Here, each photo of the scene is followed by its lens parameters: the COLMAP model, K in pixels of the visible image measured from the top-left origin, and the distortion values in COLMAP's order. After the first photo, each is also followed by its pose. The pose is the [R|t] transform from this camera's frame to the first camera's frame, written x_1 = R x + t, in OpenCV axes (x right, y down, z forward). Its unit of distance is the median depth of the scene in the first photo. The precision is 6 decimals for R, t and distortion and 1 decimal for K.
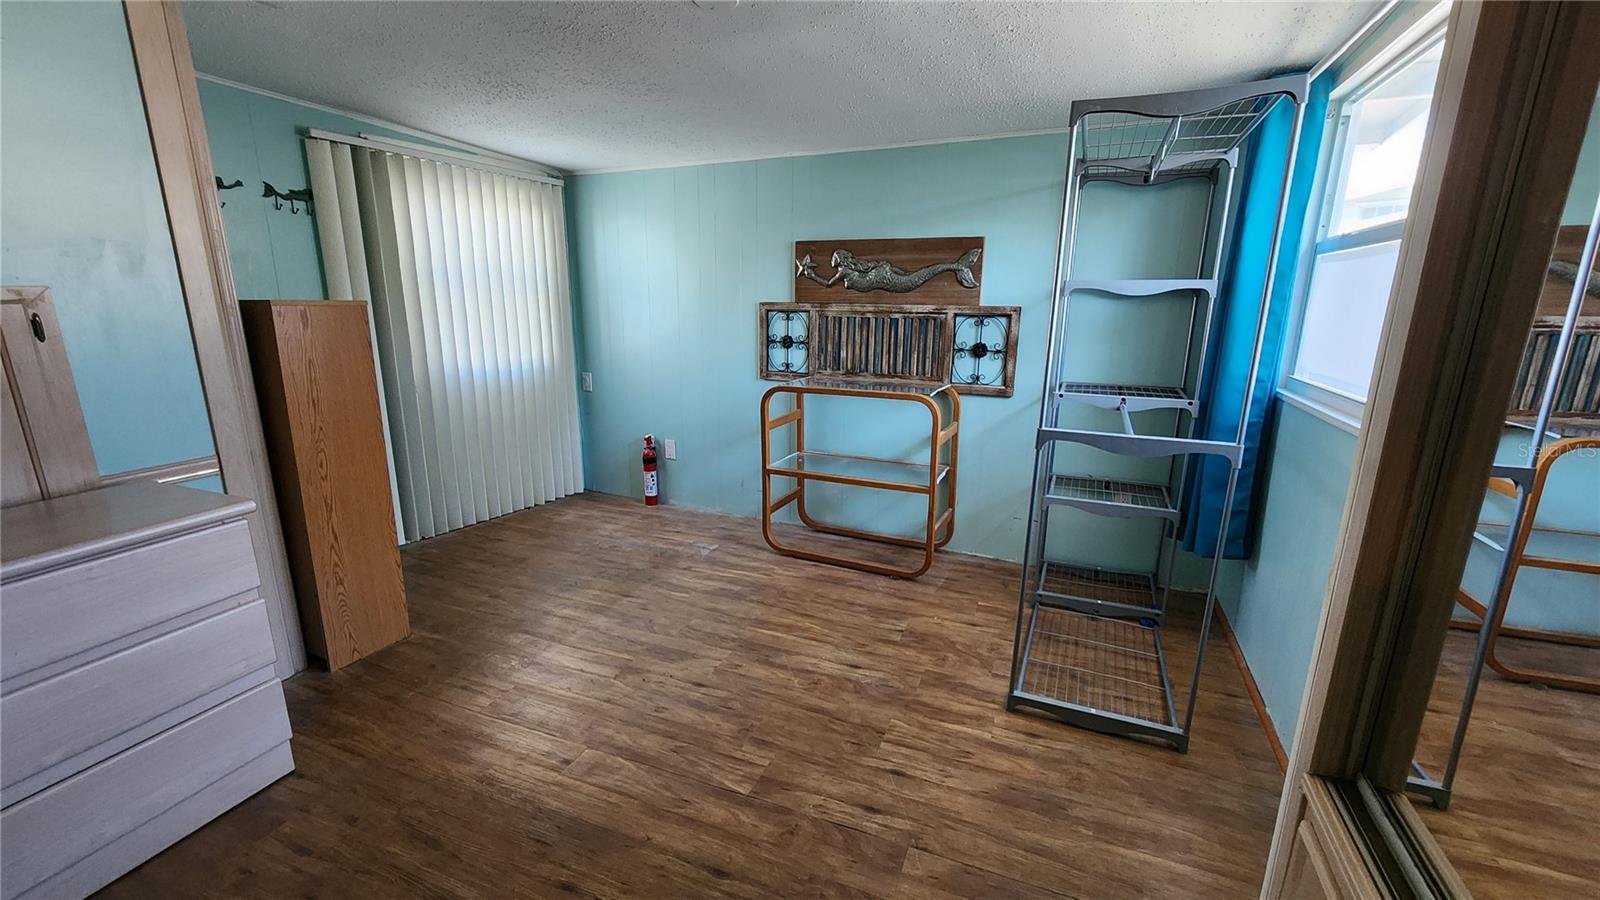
lens RADIAL K [[659.8, 0, 802.4], [0, 659.8, 456.5], [0, 0, 1]] dist [-0.001765, 0.000198]
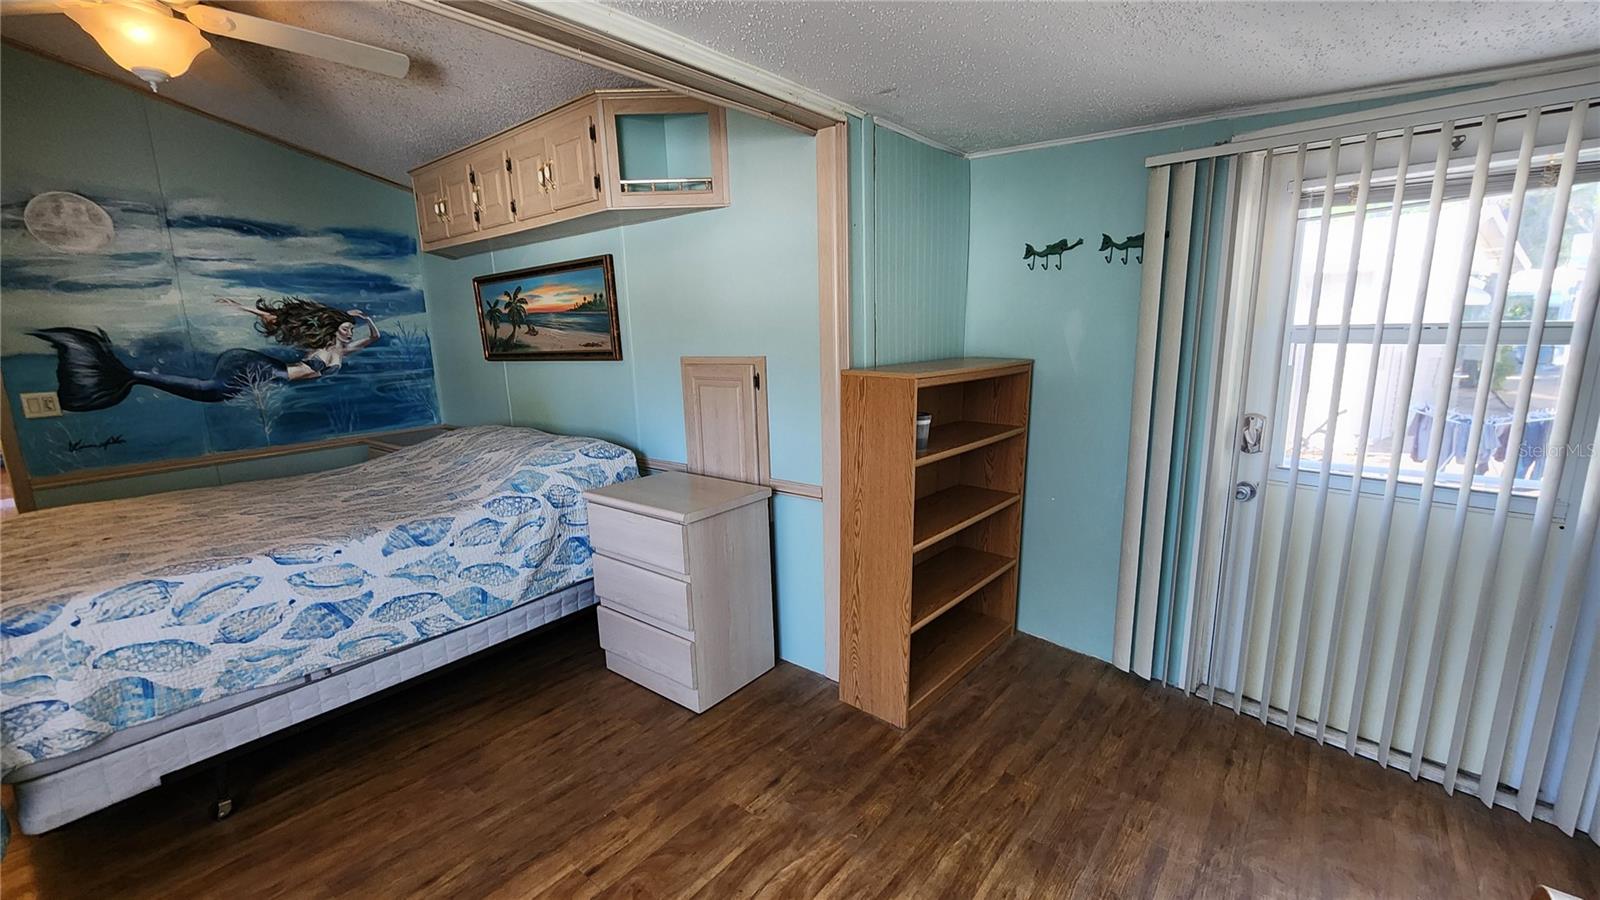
lens RADIAL K [[659.8, 0, 802.4], [0, 659.8, 456.5], [0, 0, 1]] dist [-0.001765, 0.000198]
pose [[-0.293629, 0.186878, -0.937475, 0.188883], [-0.210091, 0.944110, 0.254004, -0.233802], [0.932547, 0.271537, -0.237957, 0.787704]]
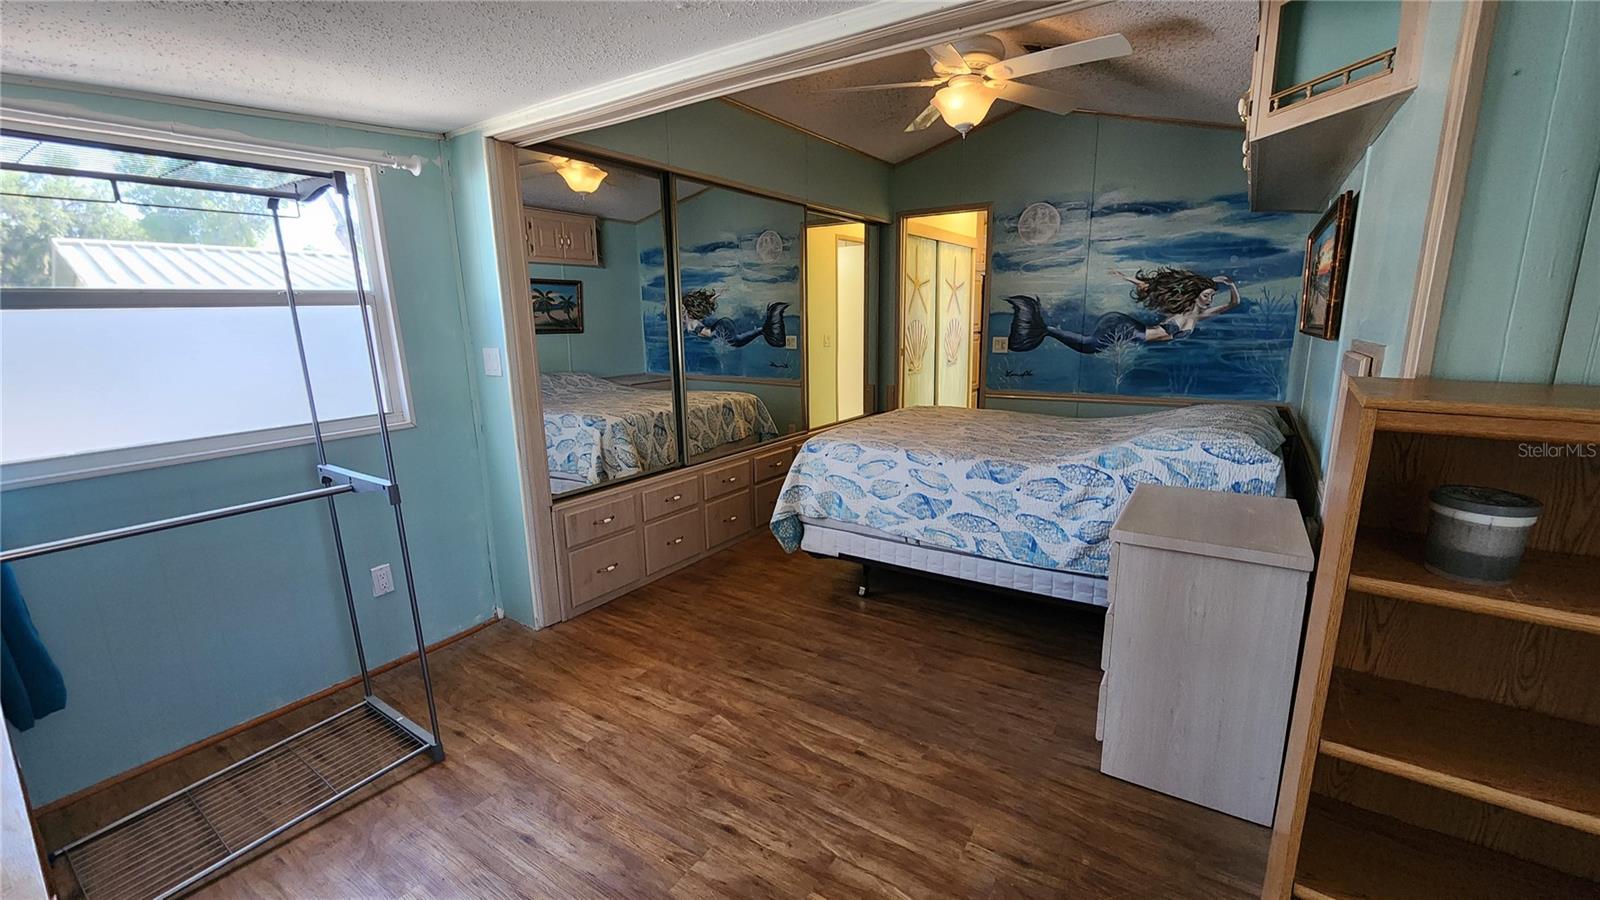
lens RADIAL K [[659.8, 0, 802.4], [0, 659.8, 456.5], [0, 0, 1]] dist [-0.001765, 0.000198]
pose [[-0.980099, -0.033503, 0.195662, -0.273946], [0.057204, 0.896176, 0.439995, -0.295851], [-0.190089, 0.442431, -0.876425, 1.049555]]
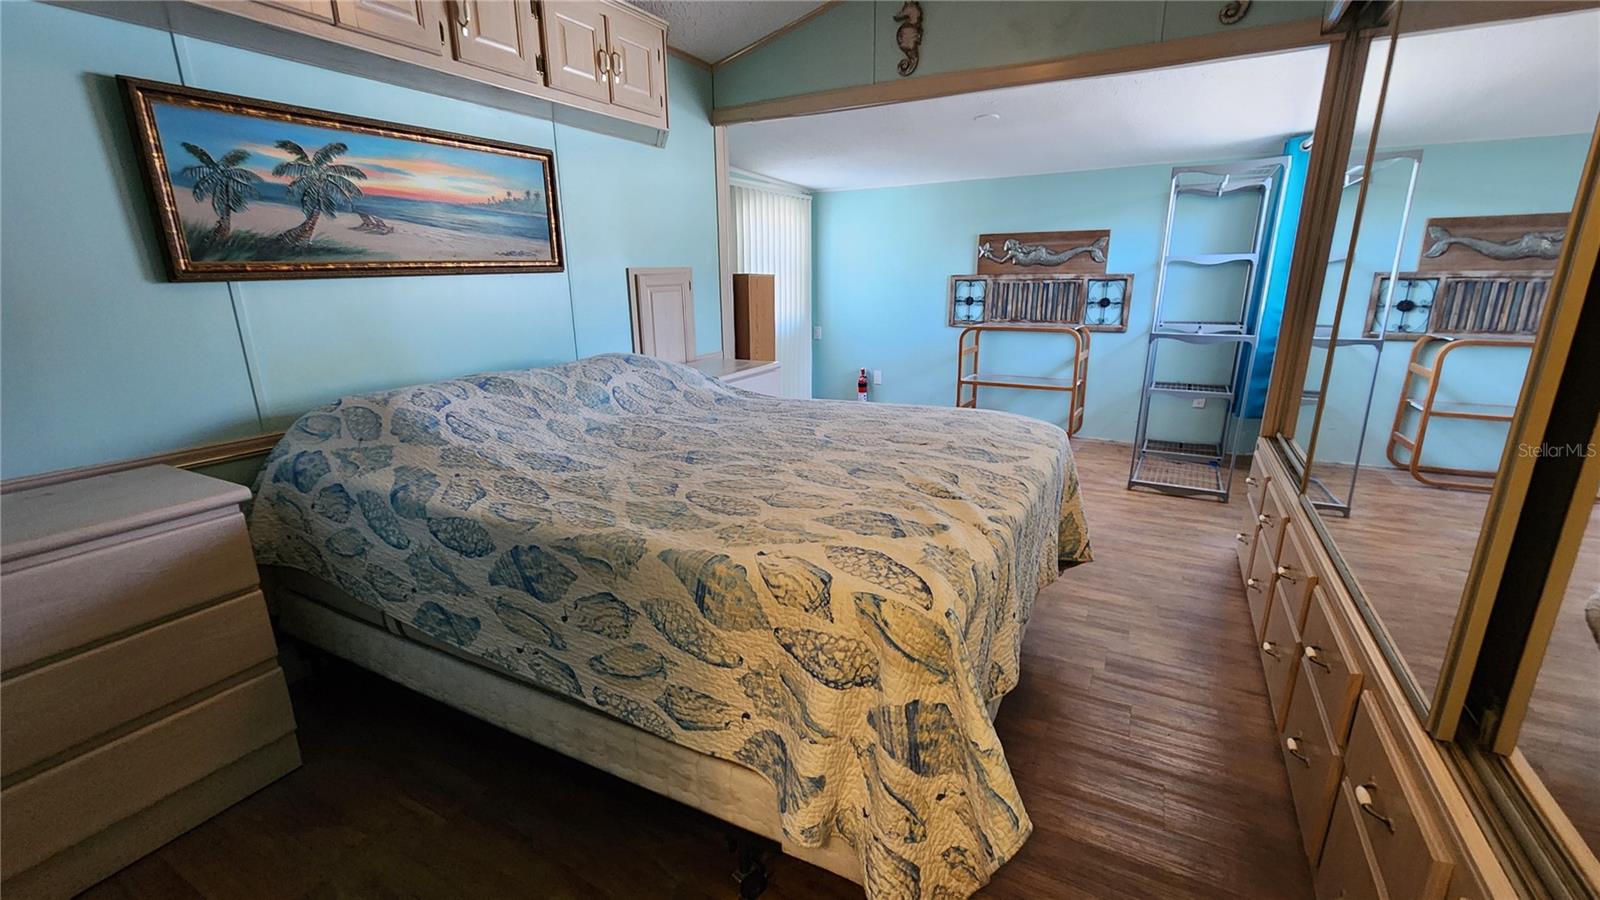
lens RADIAL K [[659.8, 0, 802.4], [0, 659.8, 456.5], [0, 0, 1]] dist [-0.001765, 0.000198]
pose [[0.994194, 0.012048, -0.106930, -0.268907], [-0.009577, 0.999676, 0.023587, 0.171201], [0.107179, -0.022426, 0.993987, -0.628264]]
